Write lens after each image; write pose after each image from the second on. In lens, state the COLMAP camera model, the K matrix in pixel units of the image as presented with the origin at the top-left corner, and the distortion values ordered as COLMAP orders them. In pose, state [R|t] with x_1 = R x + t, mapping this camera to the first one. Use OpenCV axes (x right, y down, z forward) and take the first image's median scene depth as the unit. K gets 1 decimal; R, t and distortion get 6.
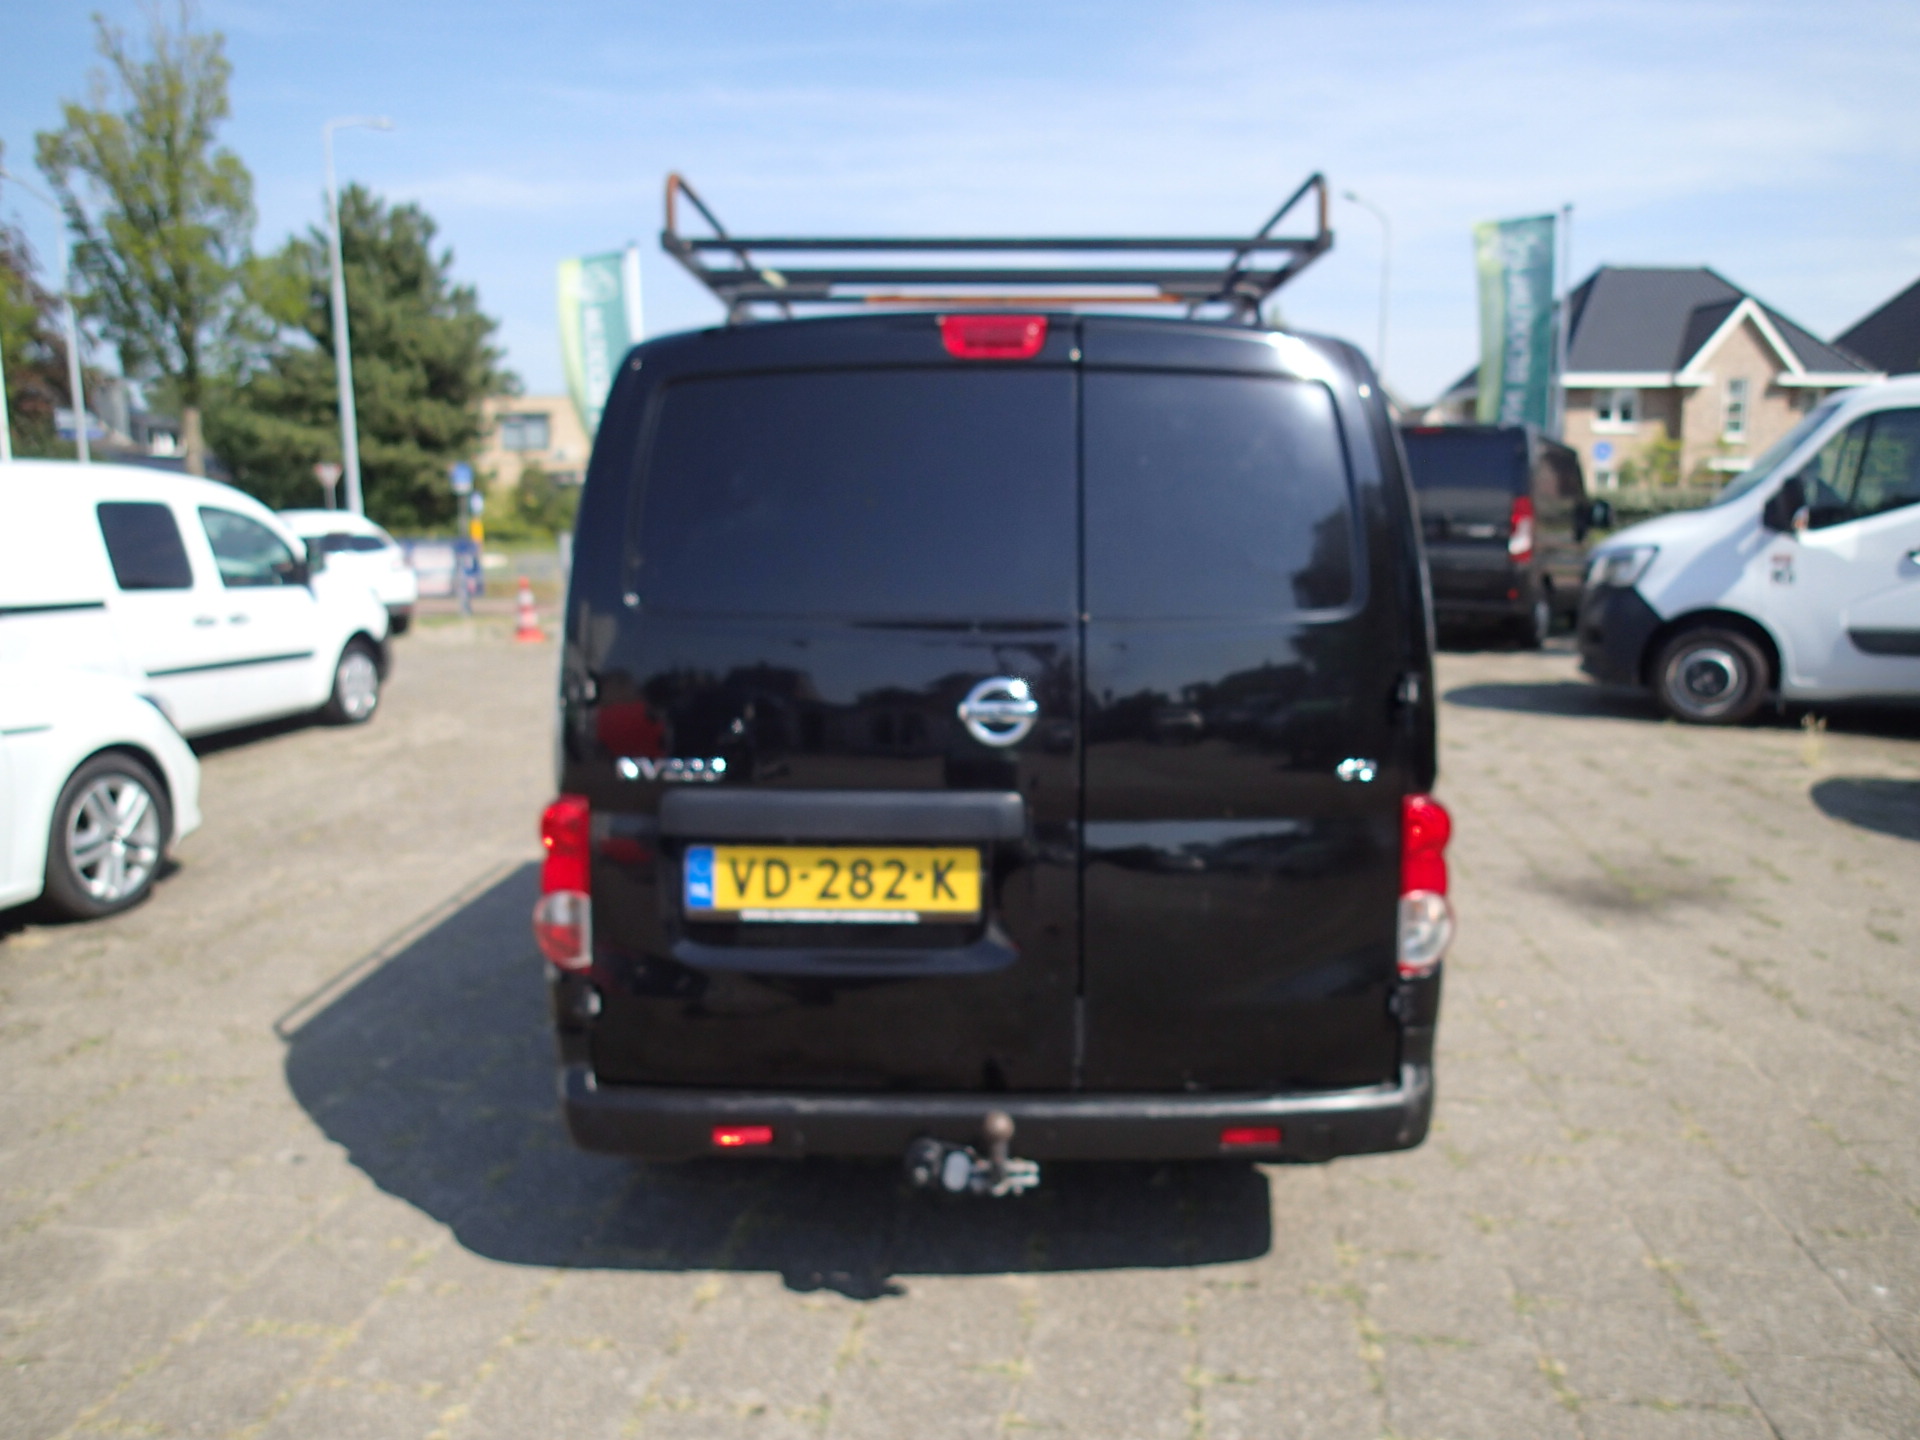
lens RADIAL K [[1429.7, 0, 974.8], [0, 1429.7, 717.3], [0, 0, 1]] dist [0.001287, -0.008363]
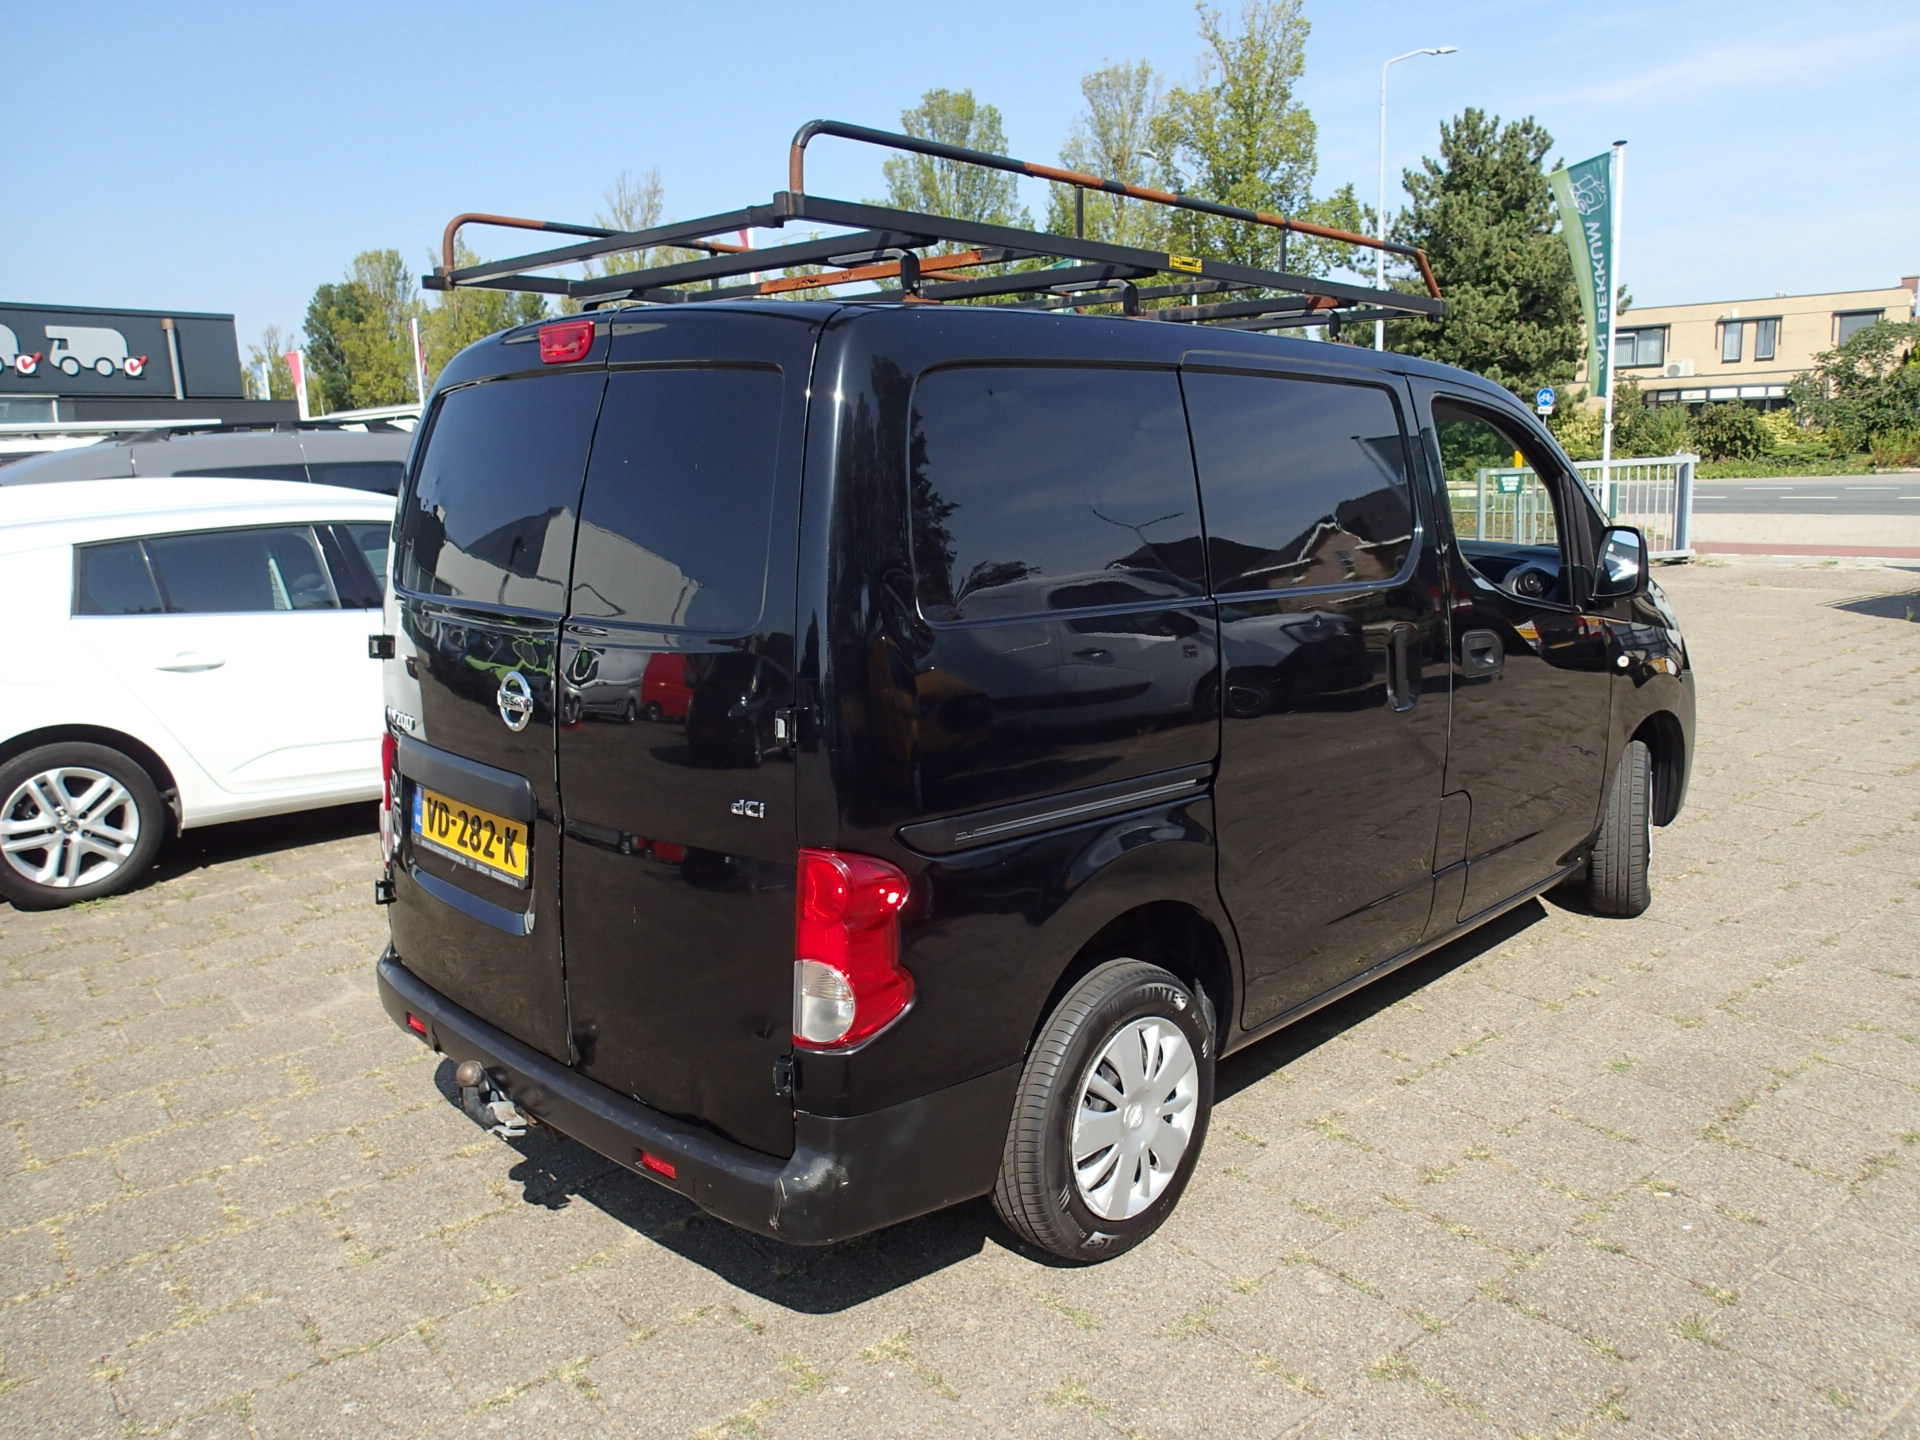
lens RADIAL K [[1429.7, 0, 972.5], [0, 1429.7, 718.5], [0, 0, 1]] dist [0.001287, -0.008363]
pose [[0.720774, 0.118194, -0.683019, 0.848547], [-0.080792, 0.992964, 0.086571, -0.094802], [0.688446, -0.007215, 0.725252, 0.388524]]
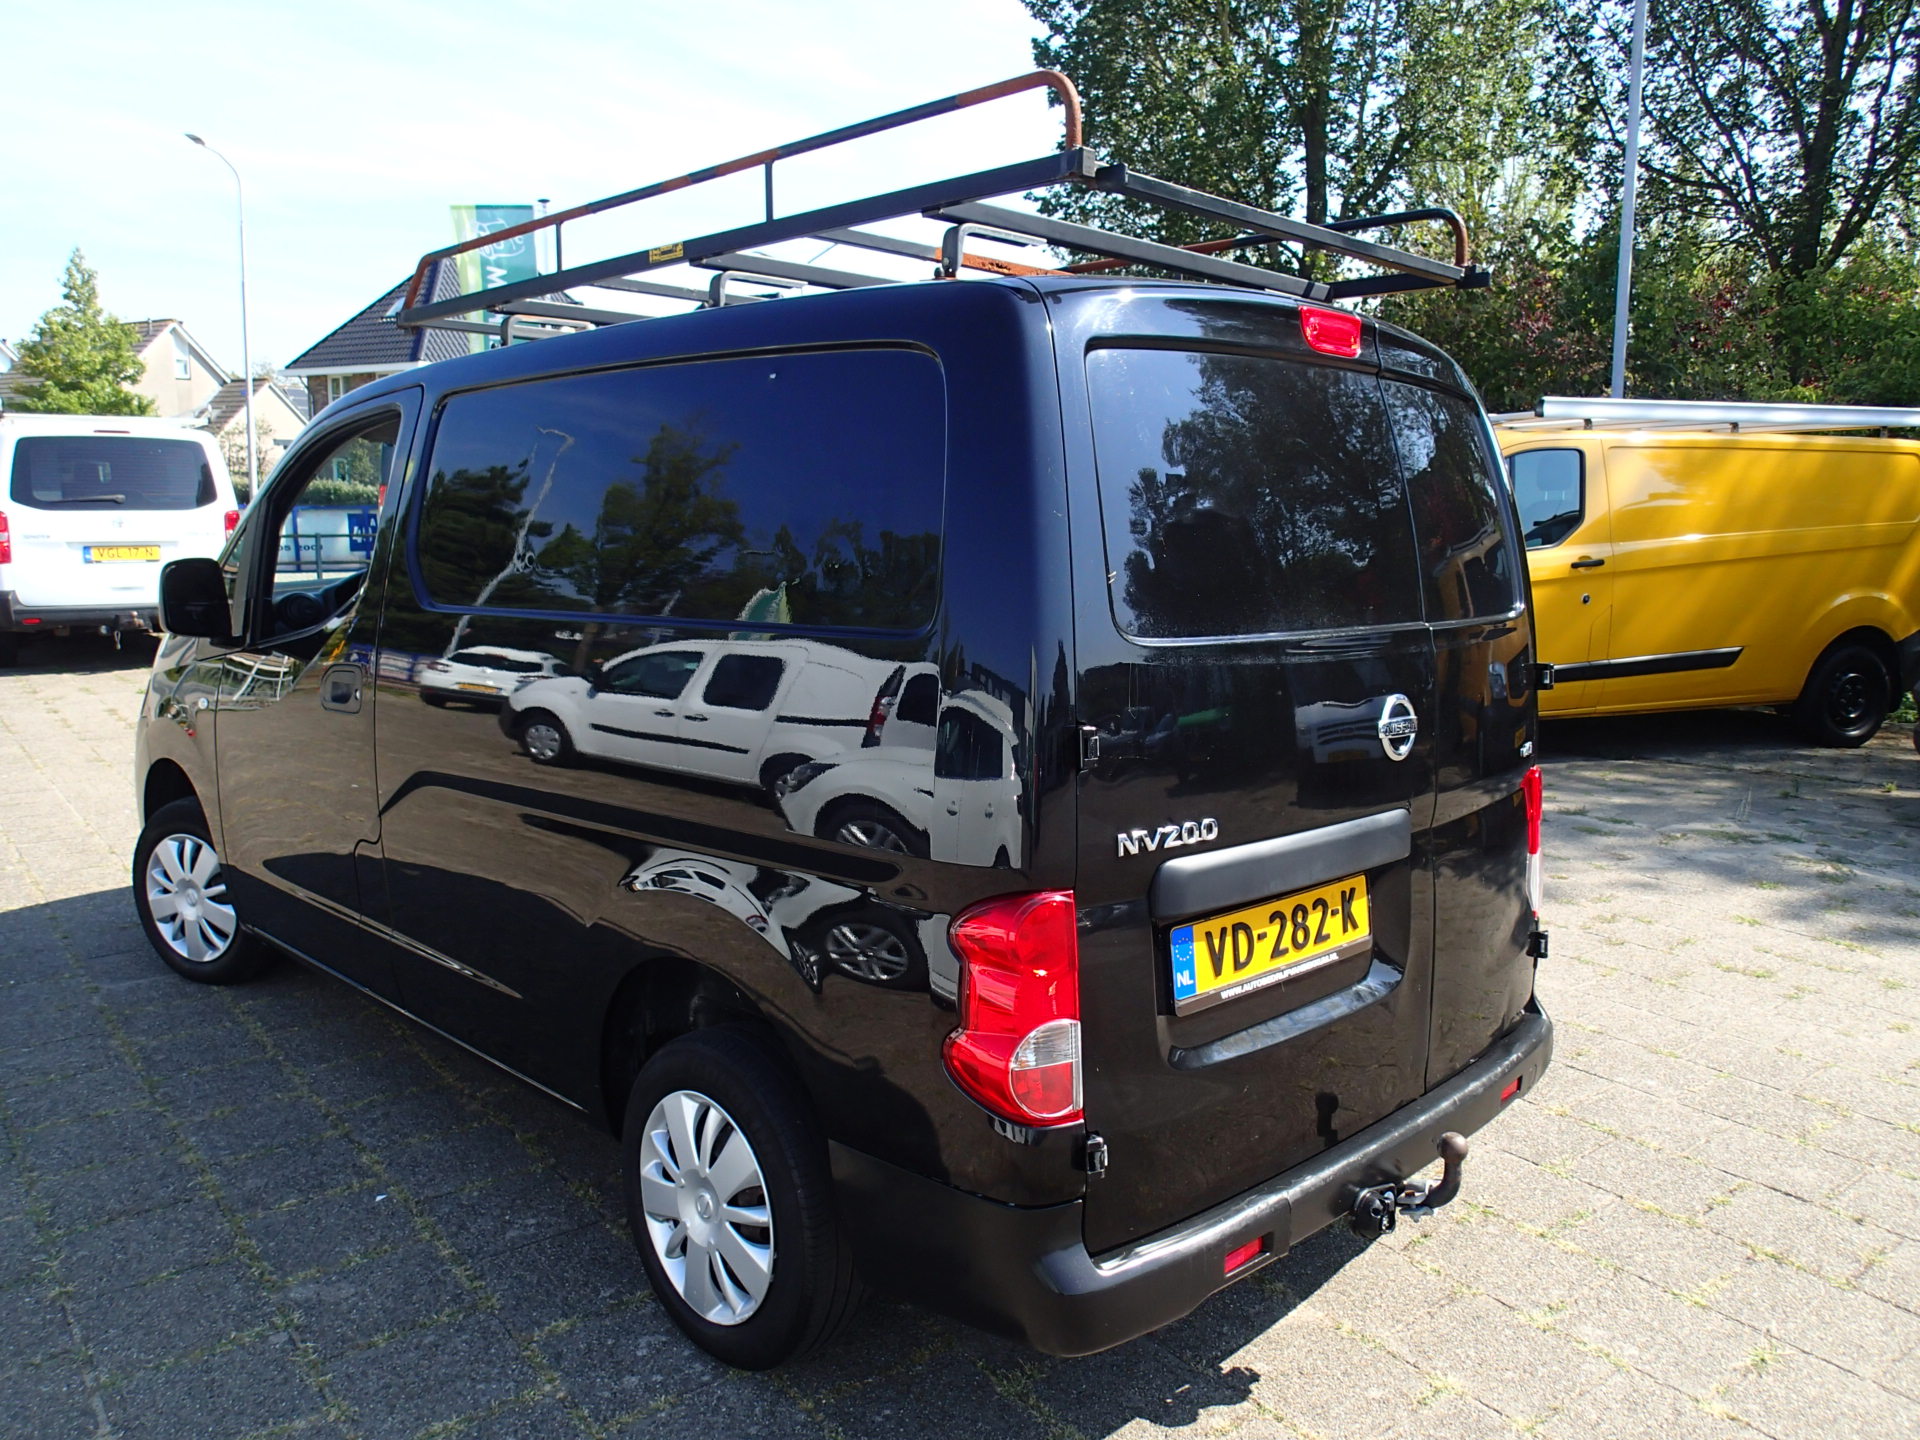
lens RADIAL K [[1429.7, 0, 977.6], [0, 1429.7, 716.8], [0, 0, 1]] dist [0.001287, -0.008363]
pose [[0.700454, -0.087762, 0.708281, -0.734531], [0.080660, 0.995787, 0.043617, -0.064022], [-0.709125, 0.026578, 0.704582, 0.443503]]
